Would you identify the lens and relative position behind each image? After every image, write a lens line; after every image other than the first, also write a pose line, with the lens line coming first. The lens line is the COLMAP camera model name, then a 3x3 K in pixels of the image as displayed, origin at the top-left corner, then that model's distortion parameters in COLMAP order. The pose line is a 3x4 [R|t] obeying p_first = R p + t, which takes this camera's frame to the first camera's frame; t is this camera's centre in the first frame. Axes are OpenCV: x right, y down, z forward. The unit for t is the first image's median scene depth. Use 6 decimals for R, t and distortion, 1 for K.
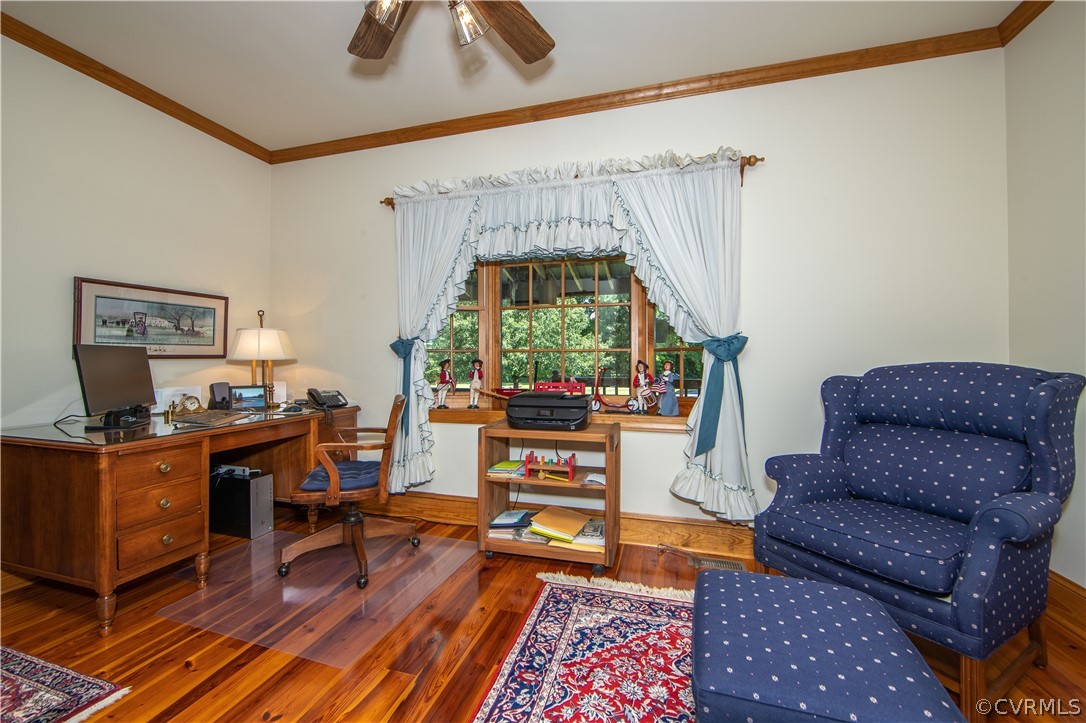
lens RADIAL K [[442.9, 0, 543.0], [0, 442.9, 361.5], [0, 0, 1]] dist [-0.012088, -0.000014]
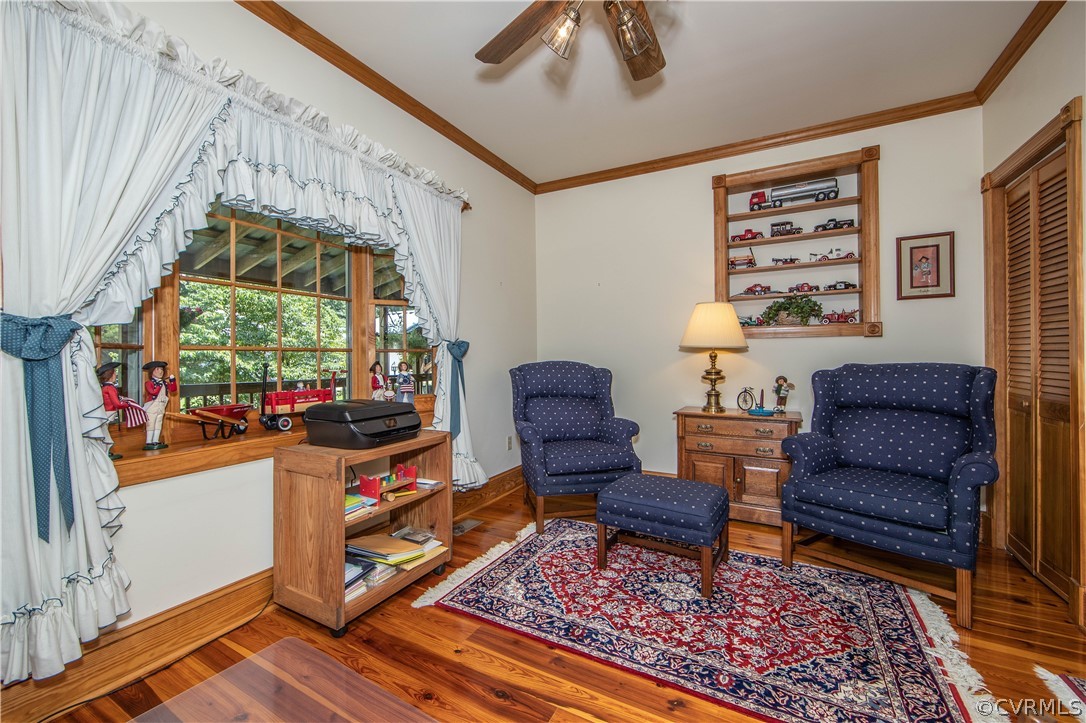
lens RADIAL K [[448.6, 0, 520.3], [0, 448.6, 357.6], [0, 0, 1]] dist [-0.011333, -0.000097]
pose [[0.243389, -0.000835, 0.969928, -1.000807], [0.005964, 0.999982, -0.000636, -0.012407], [-0.969910, 0.005940, 0.243390, 0.700454]]
